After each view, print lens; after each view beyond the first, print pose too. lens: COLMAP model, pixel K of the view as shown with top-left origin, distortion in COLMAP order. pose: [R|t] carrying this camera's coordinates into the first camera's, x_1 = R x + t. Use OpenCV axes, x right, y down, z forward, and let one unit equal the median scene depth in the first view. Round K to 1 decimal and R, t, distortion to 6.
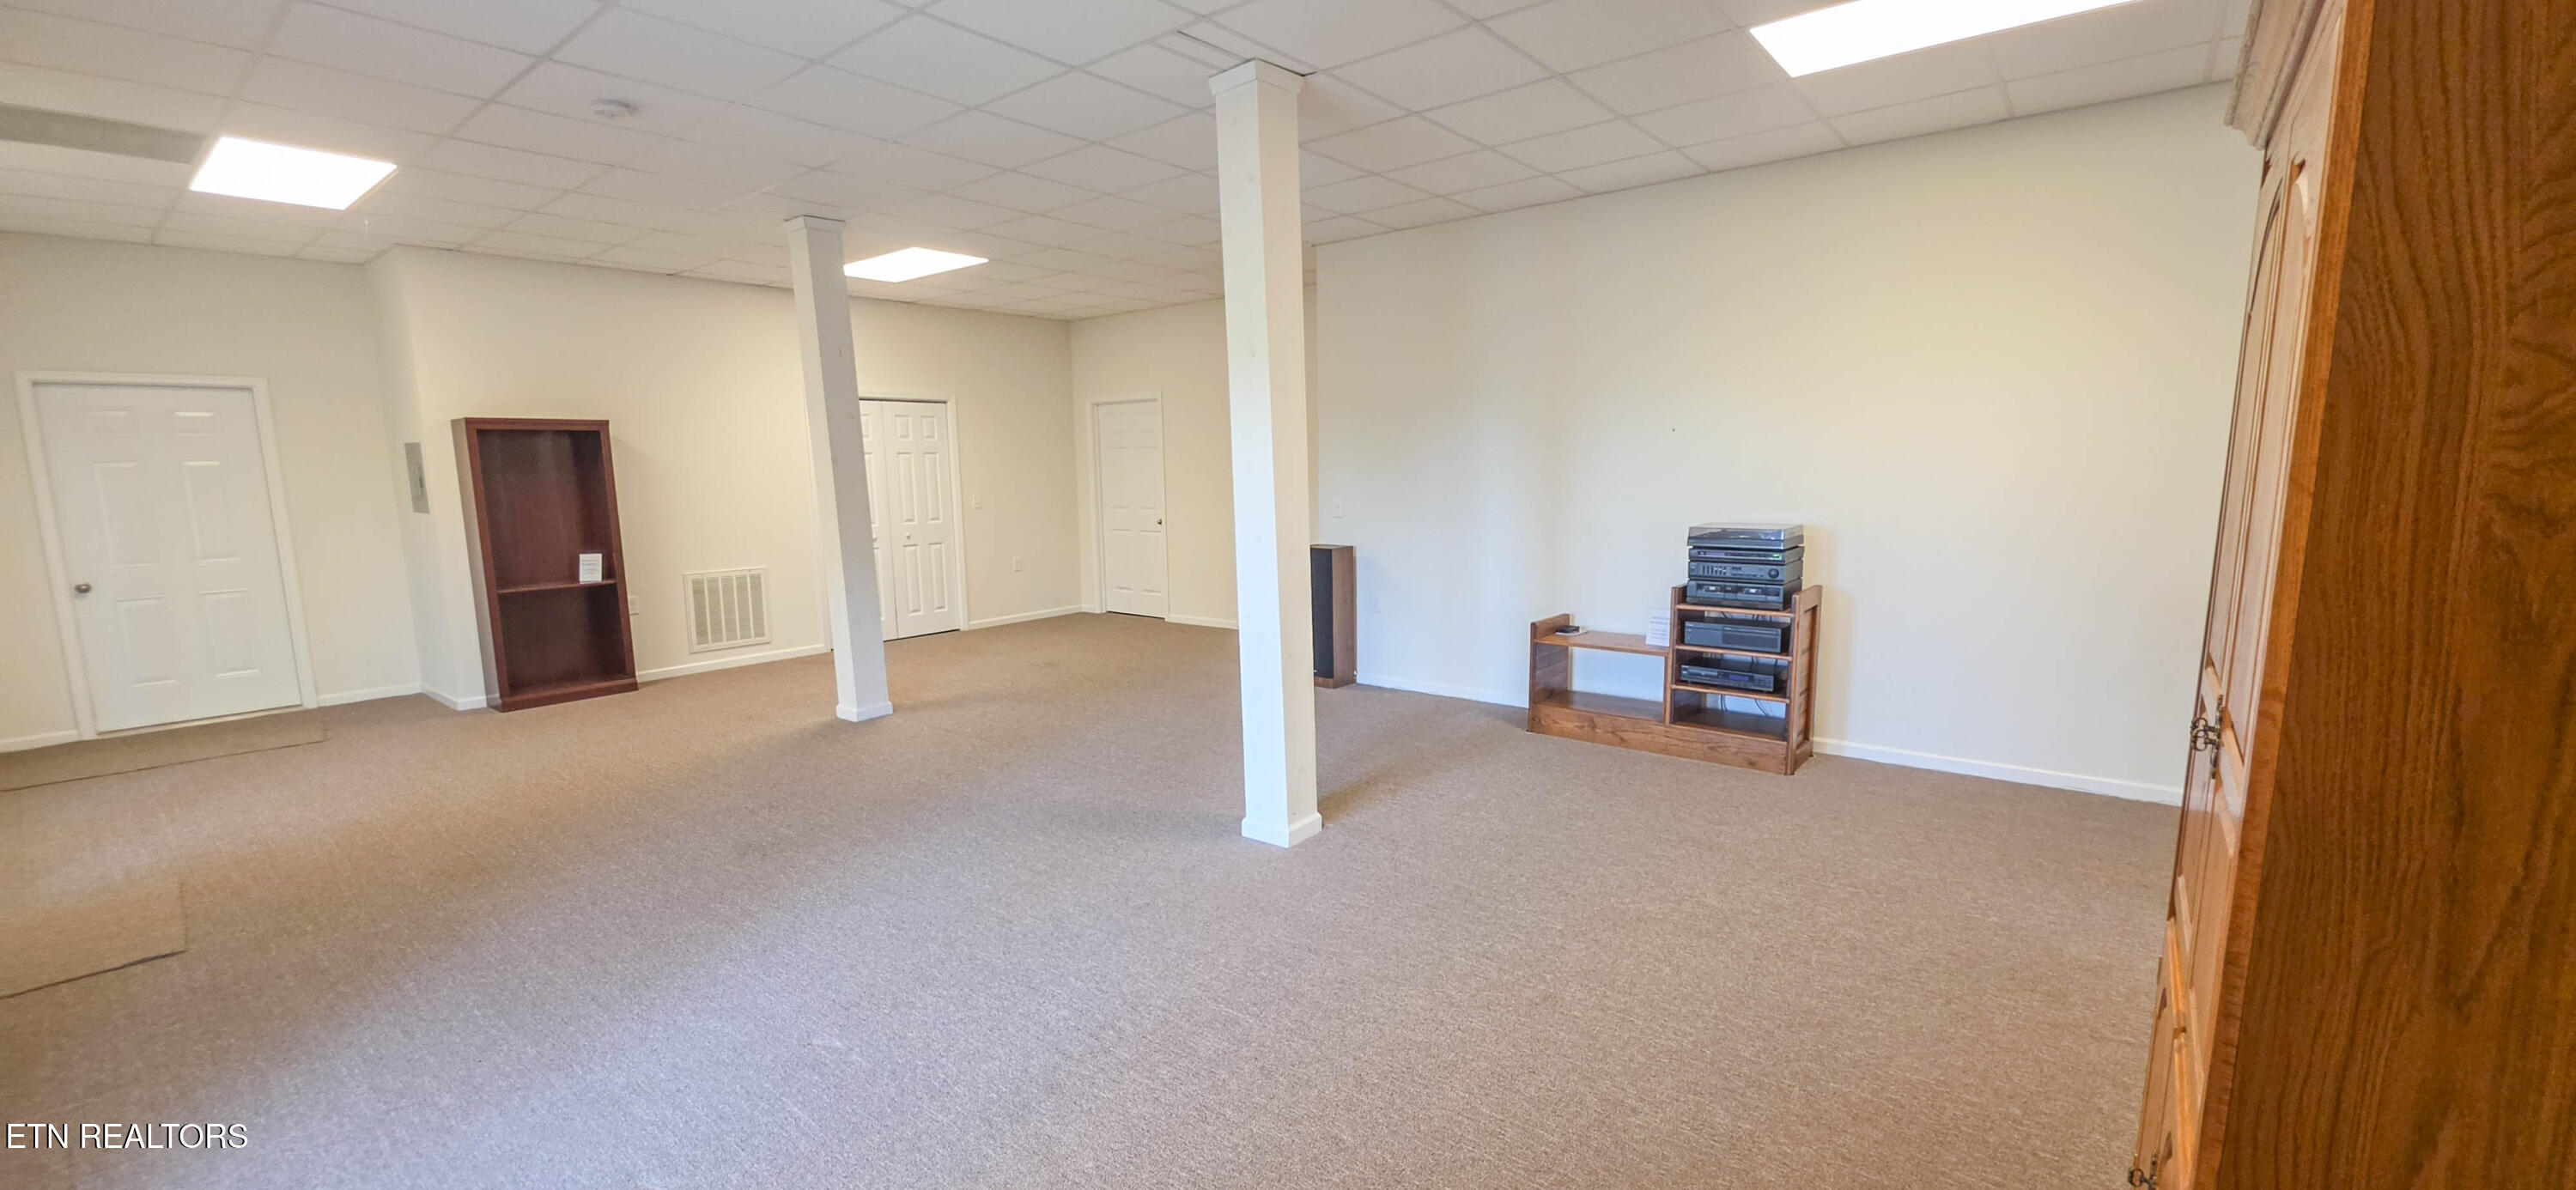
lens RADIAL K [[1027.0, 0, 1278.9], [0, 1027.0, 601.3], [0, 0, 1]] dist [0.021010, -0.000114]
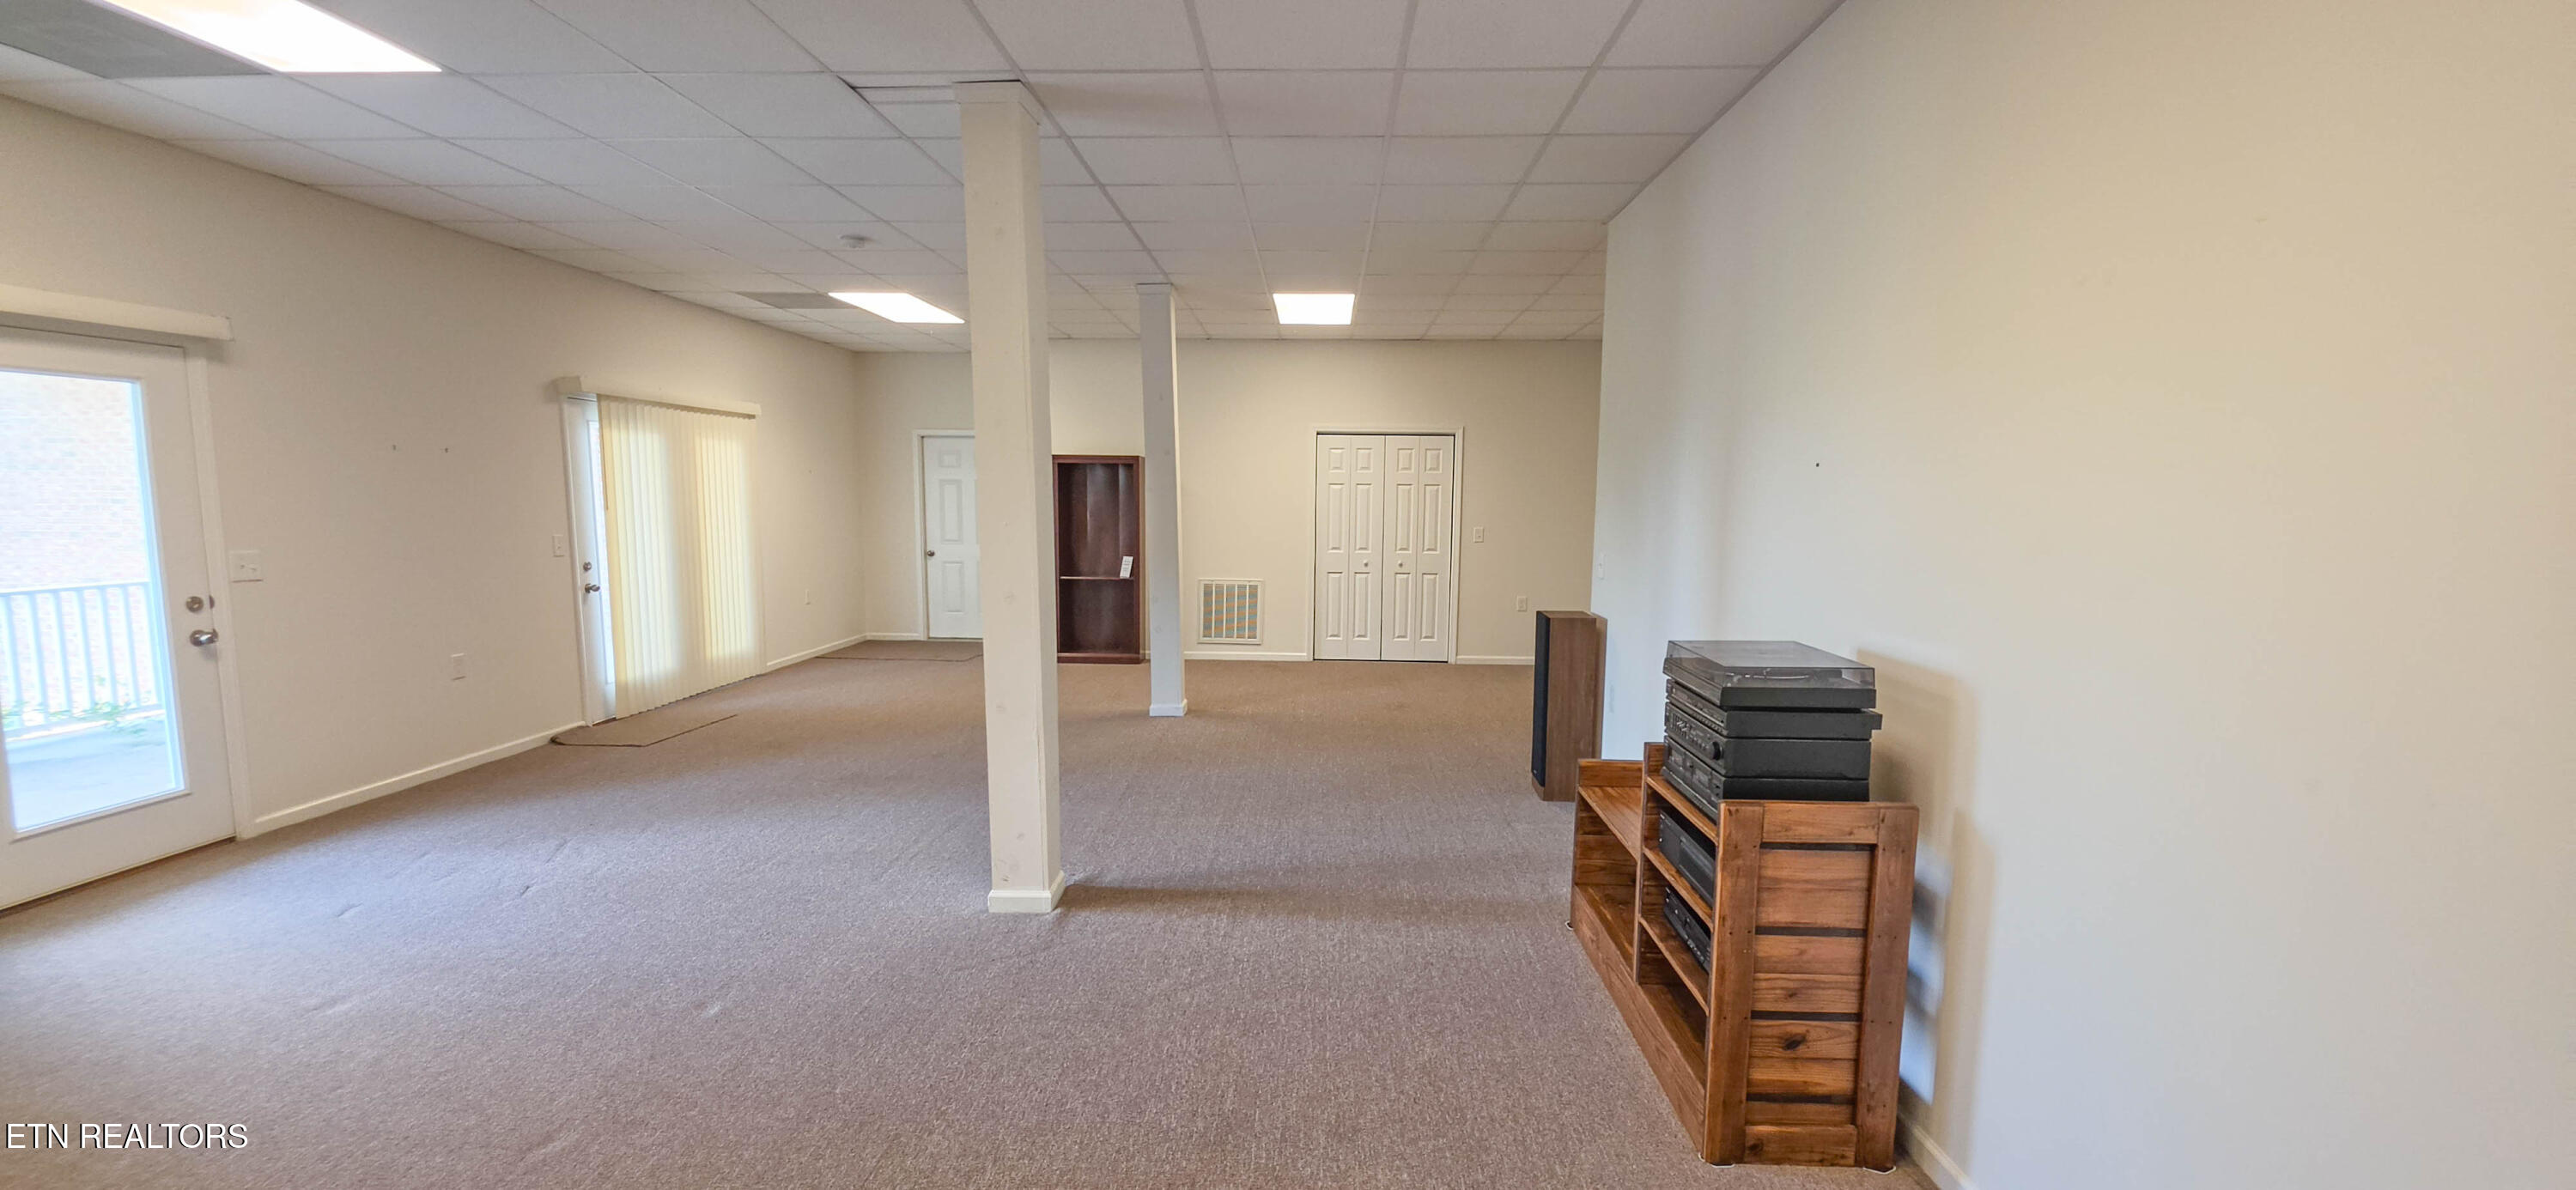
lens RADIAL K [[1027.0, 0, 1278.9], [0, 1027.0, 601.3], [0, 0, 1]] dist [0.021010, -0.000114]
pose [[0.600744, 0.106505, -0.792316, 0.506374], [-0.130591, 0.990847, 0.034176, -0.059500], [0.788703, 0.082938, 0.609154, 0.359777]]
